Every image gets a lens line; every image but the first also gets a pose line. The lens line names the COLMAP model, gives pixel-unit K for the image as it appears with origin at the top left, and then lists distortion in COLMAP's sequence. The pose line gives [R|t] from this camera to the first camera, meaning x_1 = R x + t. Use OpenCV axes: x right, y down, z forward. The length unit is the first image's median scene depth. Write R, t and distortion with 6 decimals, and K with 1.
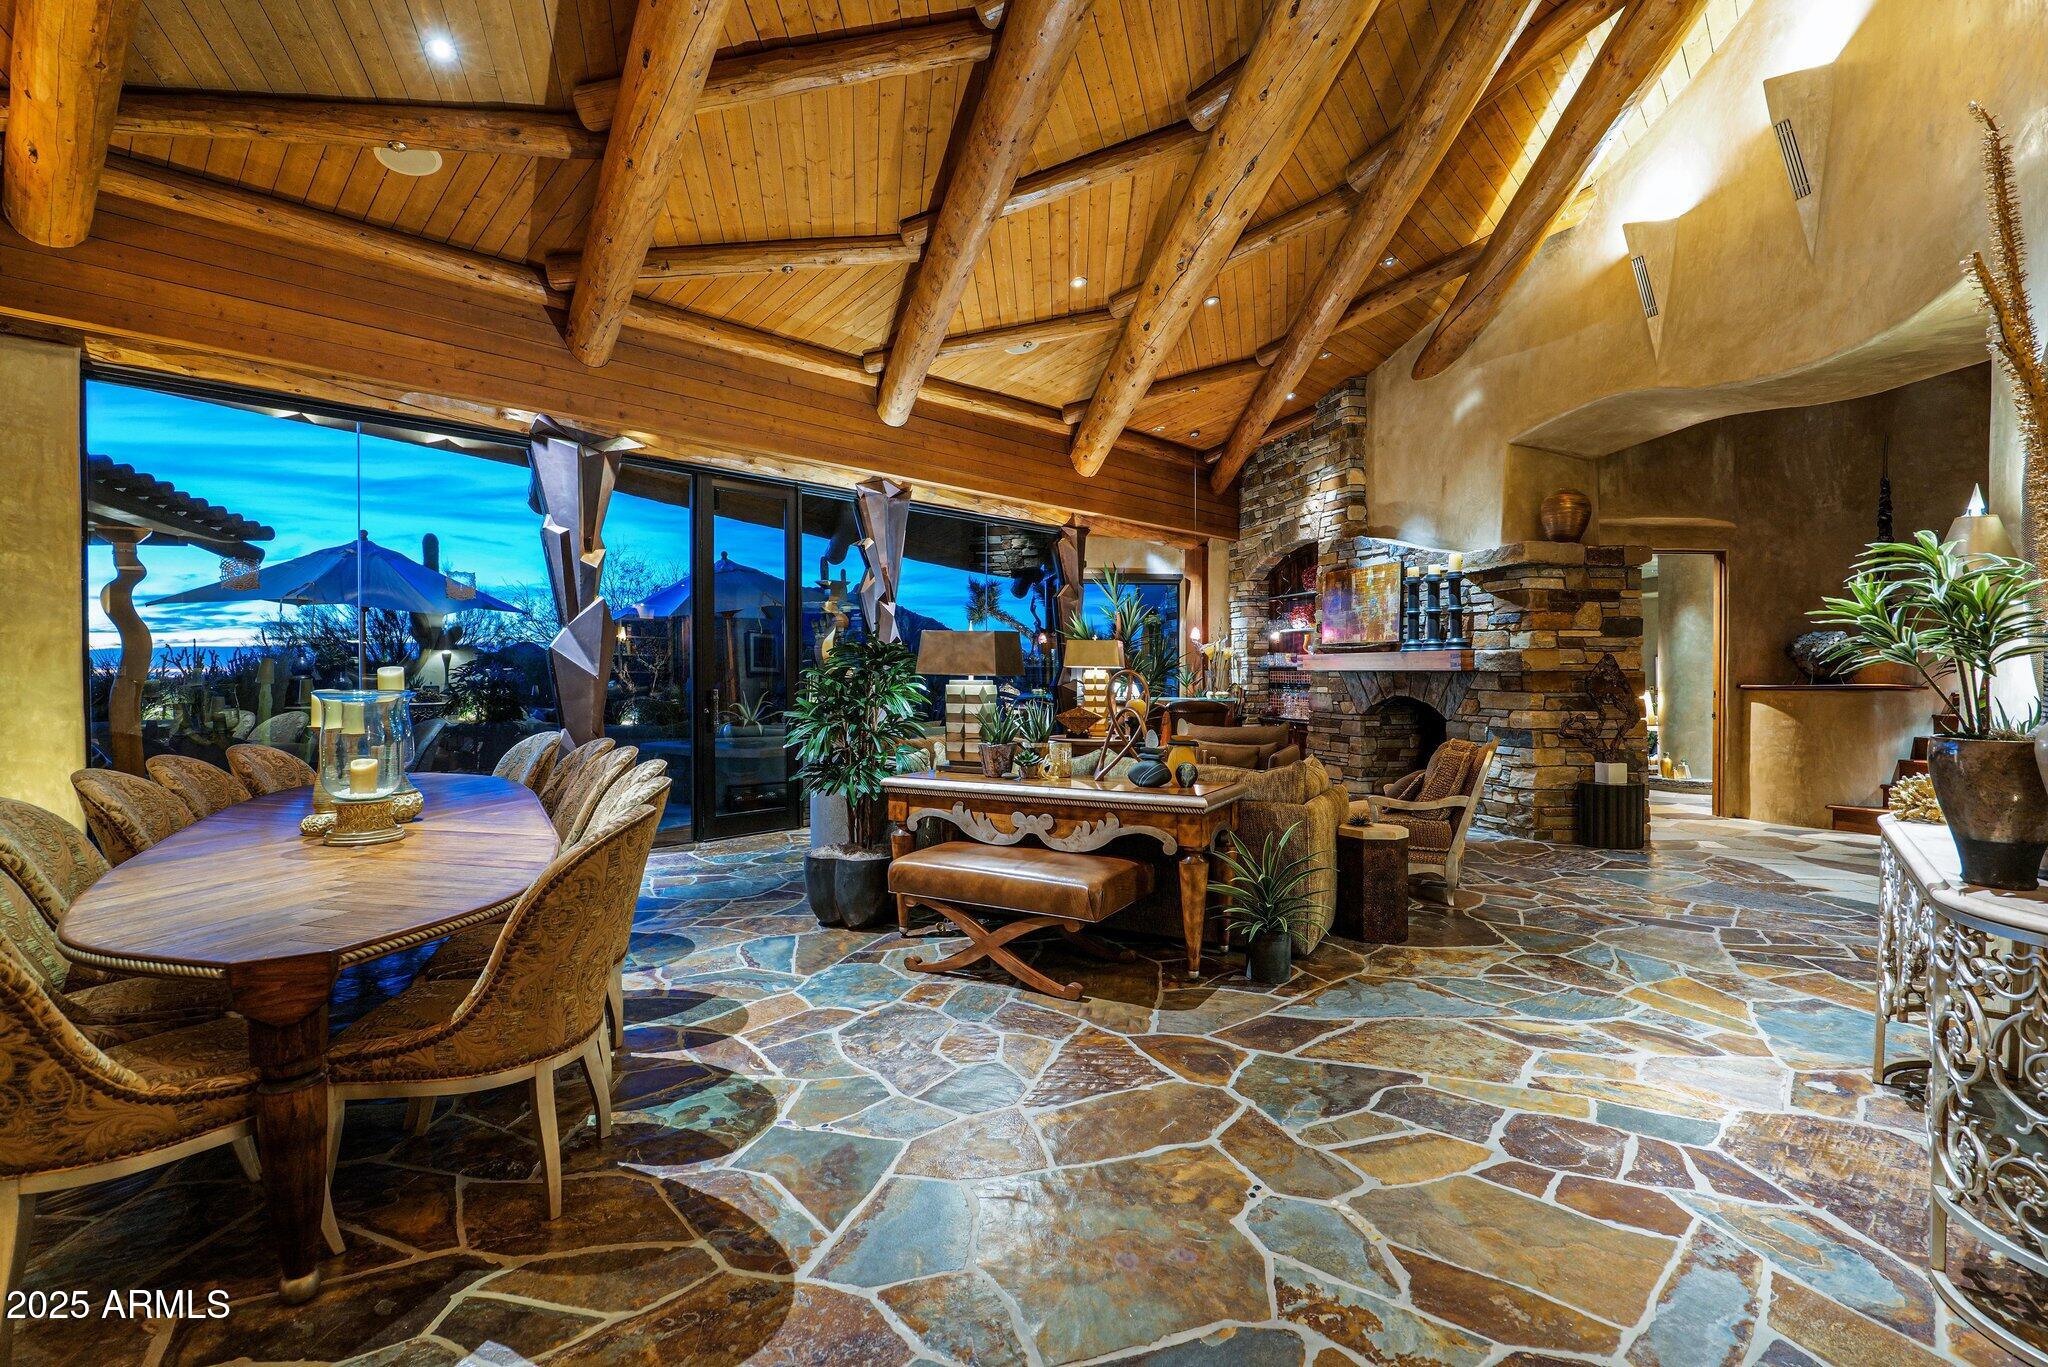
lens RADIAL K [[963.9, 0, 1018.9], [0, 963.9, 687.1], [0, 0, 1]] dist [-0.022719, 0.002253]
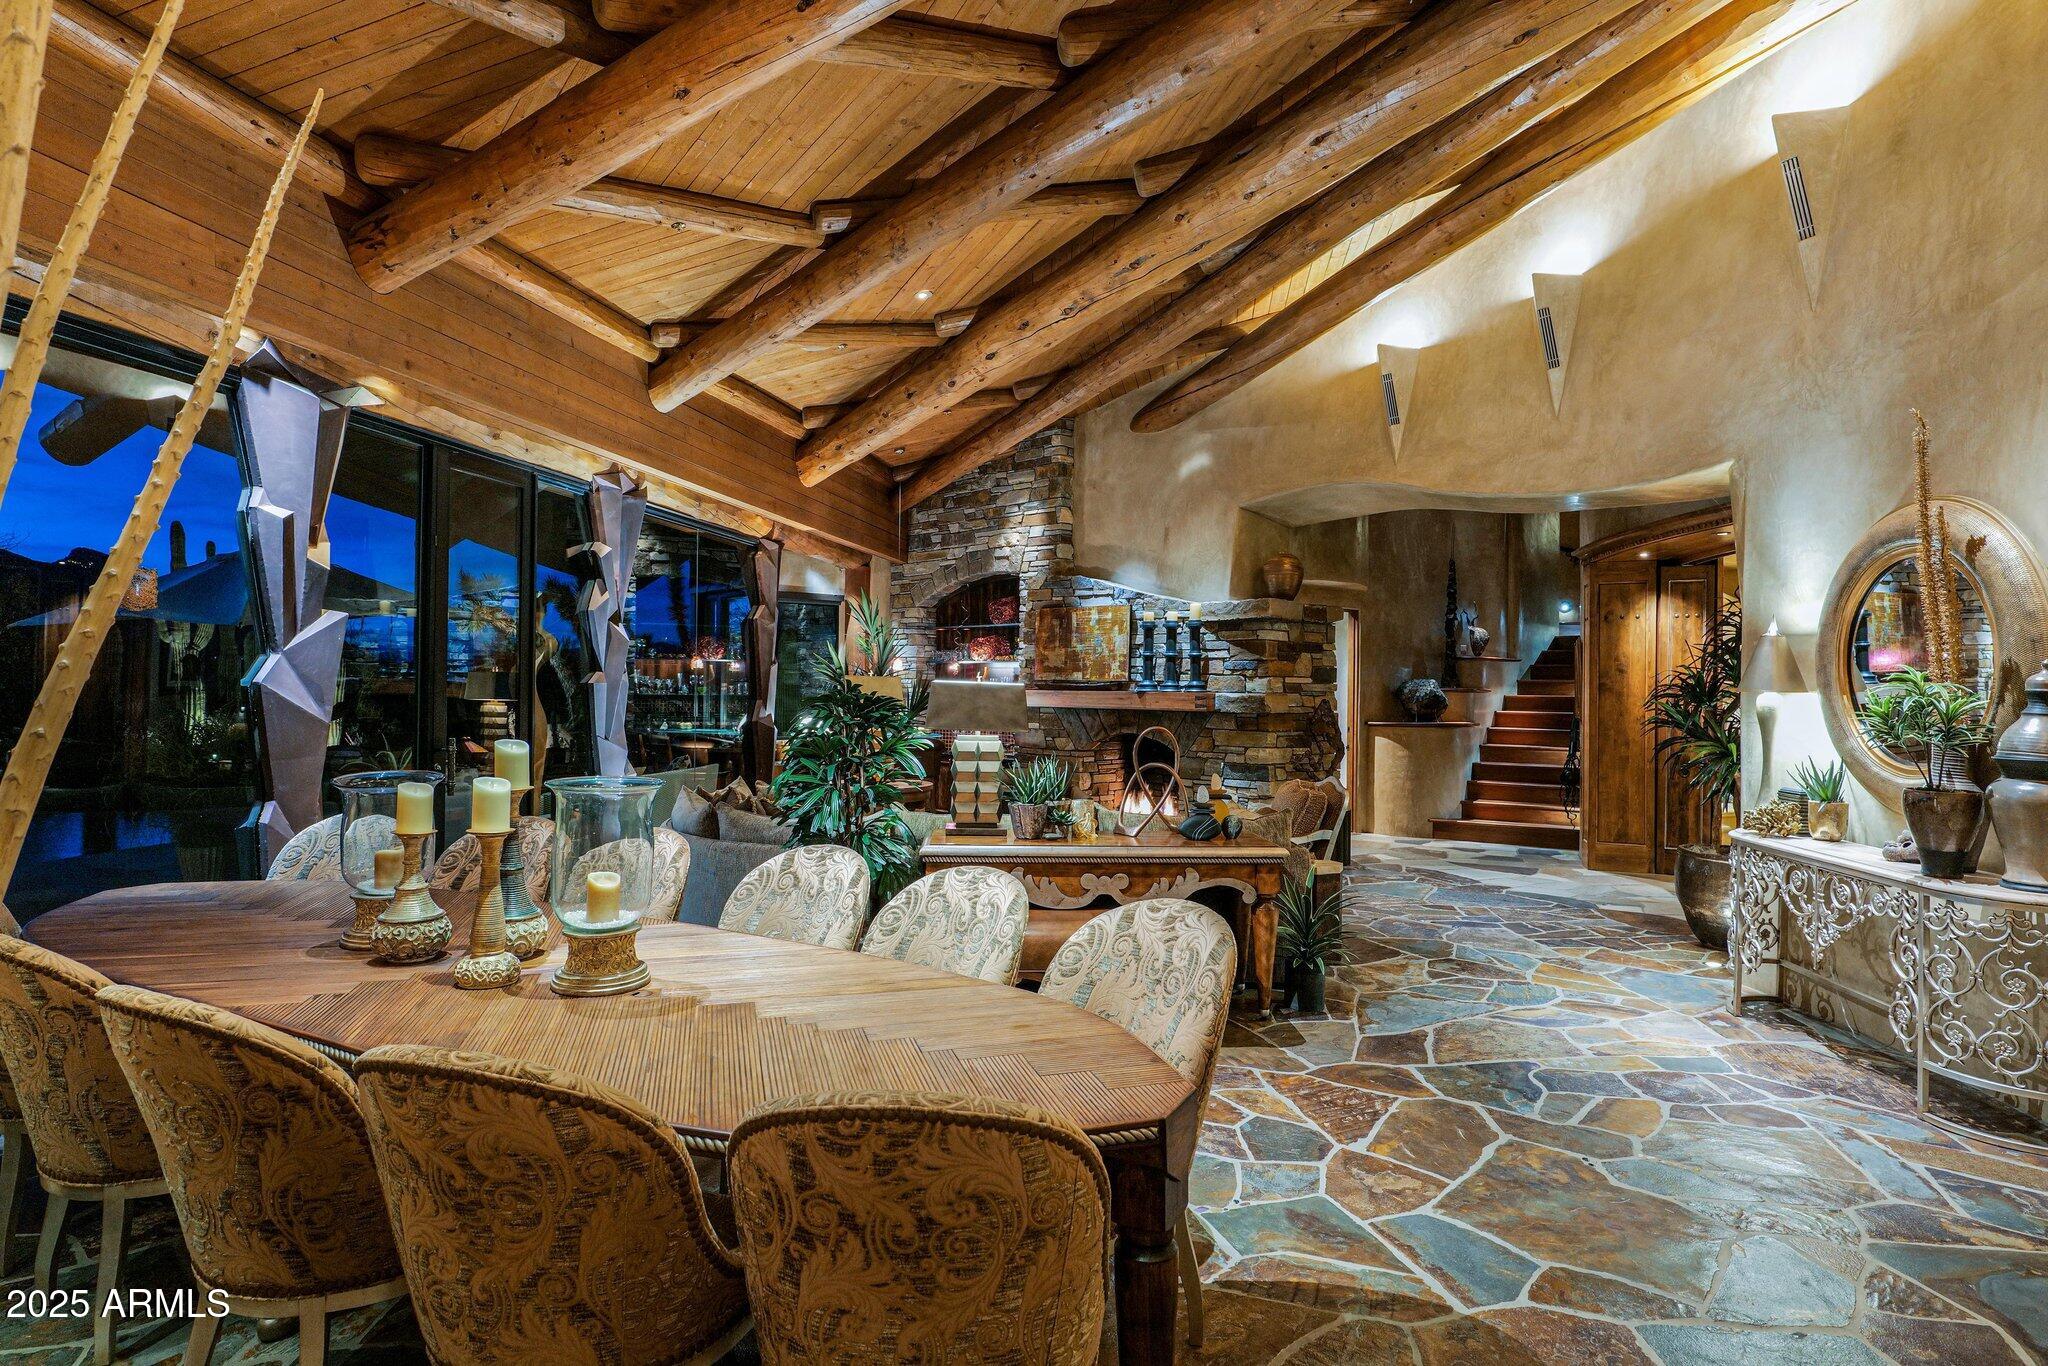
lens RADIAL K [[1092.2, 0, 1033.0], [0, 1092.2, 690.7], [0, 0, 1]] dist [-0.003784, 0.000497]
pose [[0.853668, 0.011237, 0.520697, -0.351853], [-0.004905, 0.999896, -0.013537, -0.023156], [-0.520795, 0.009002, 0.853635, 0.043956]]
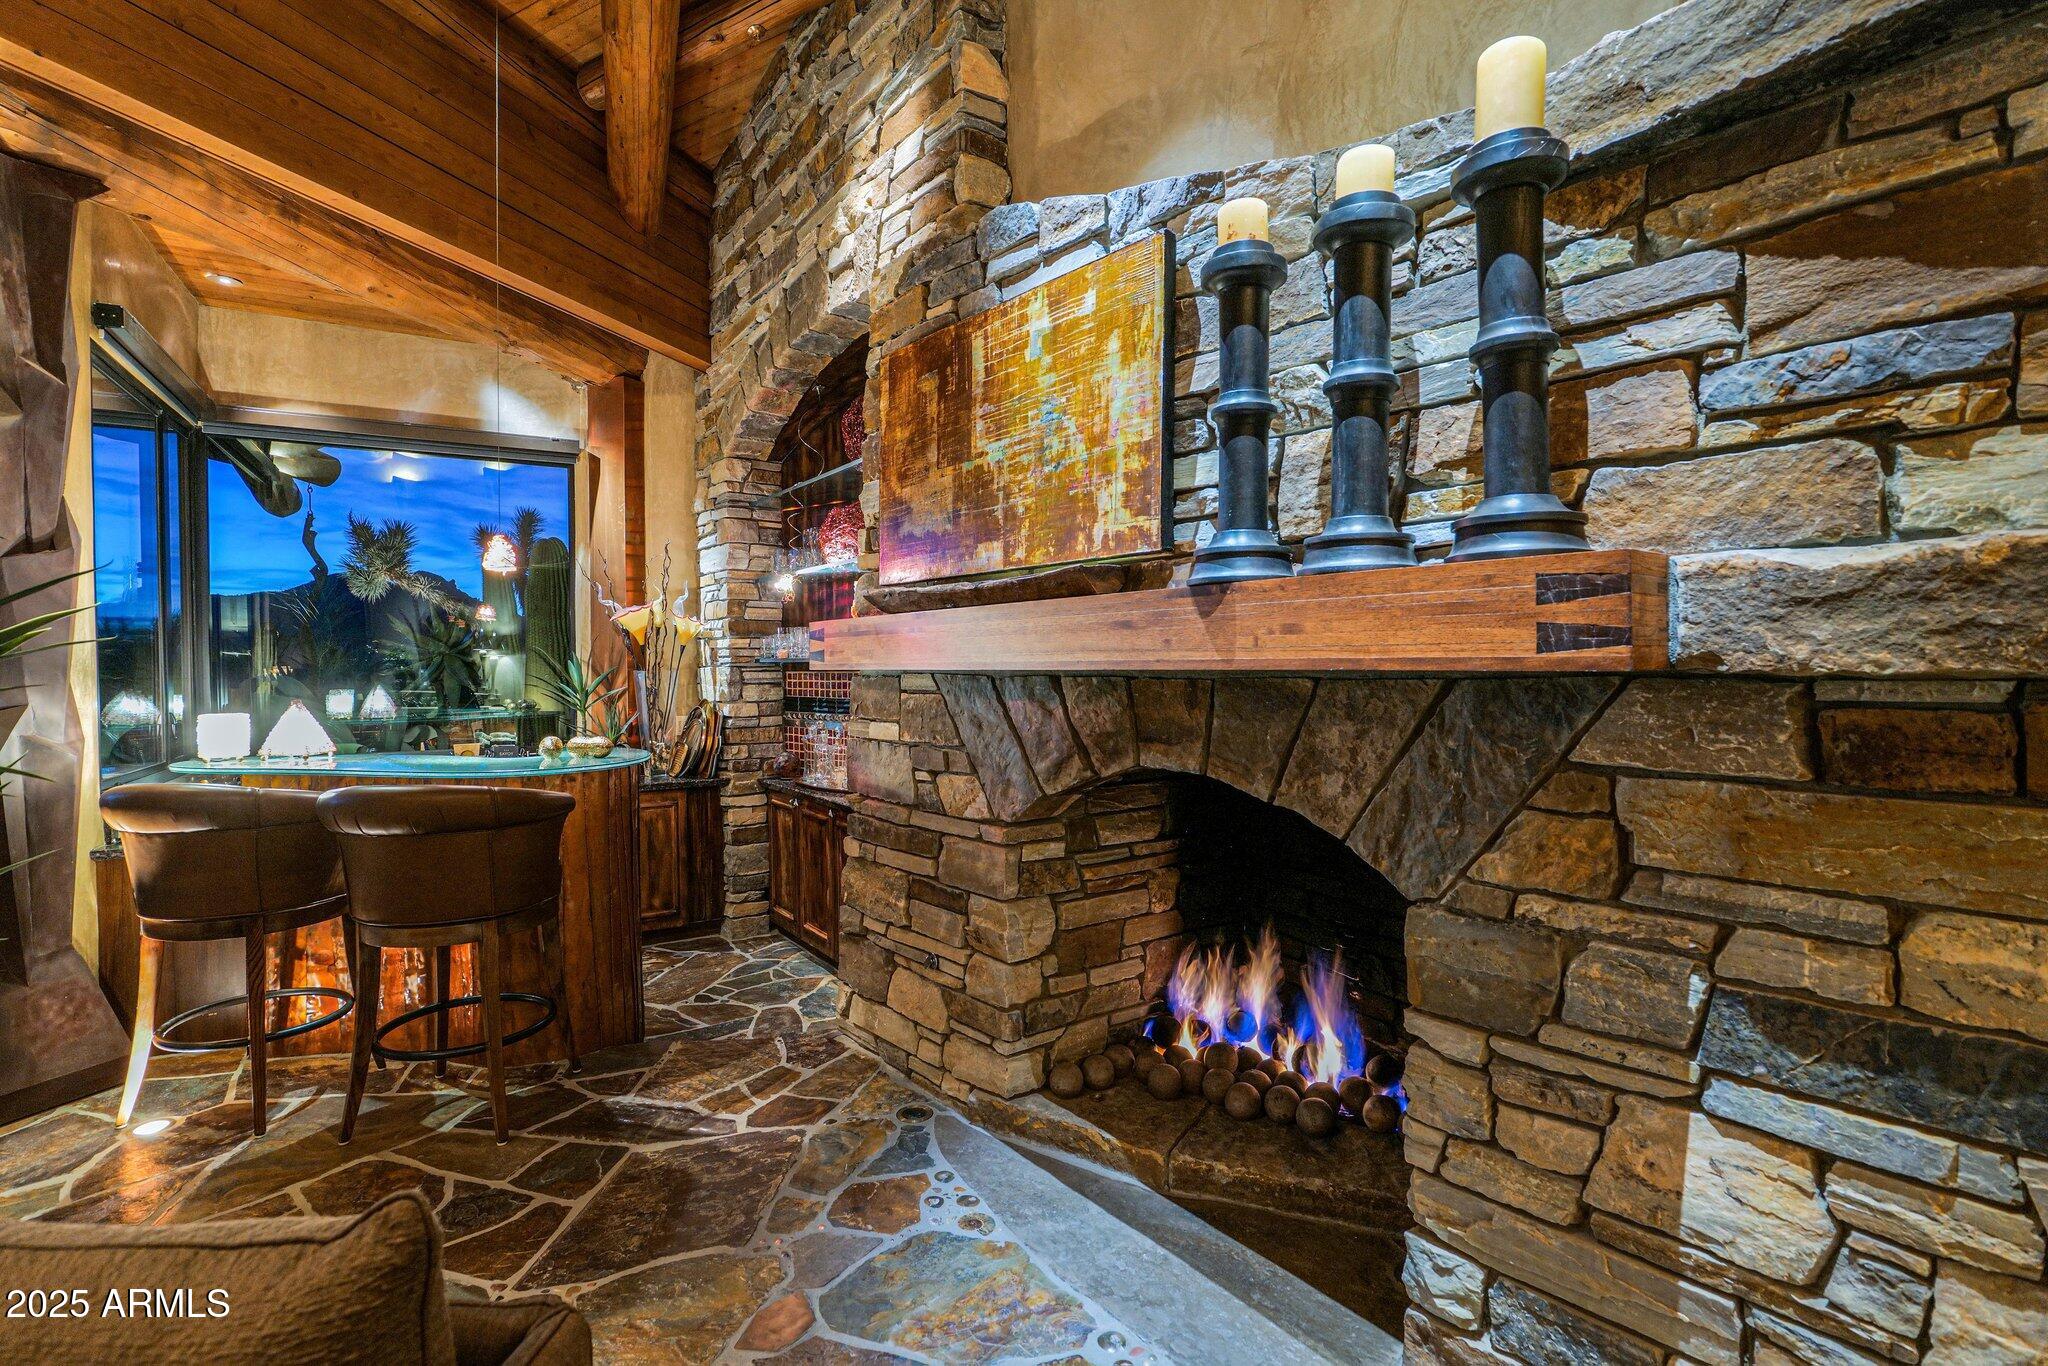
lens RADIAL K [[963.9, 0, 1031.1], [0, 963.9, 681.5], [0, 0, 1]] dist [-0.022719, 0.002253]
pose [[0.915796, -0.007753, 0.401568, 0.299858], [0.009311, 0.999955, -0.001929, -0.016077], [-0.401535, 0.005506, 0.915827, 0.888610]]
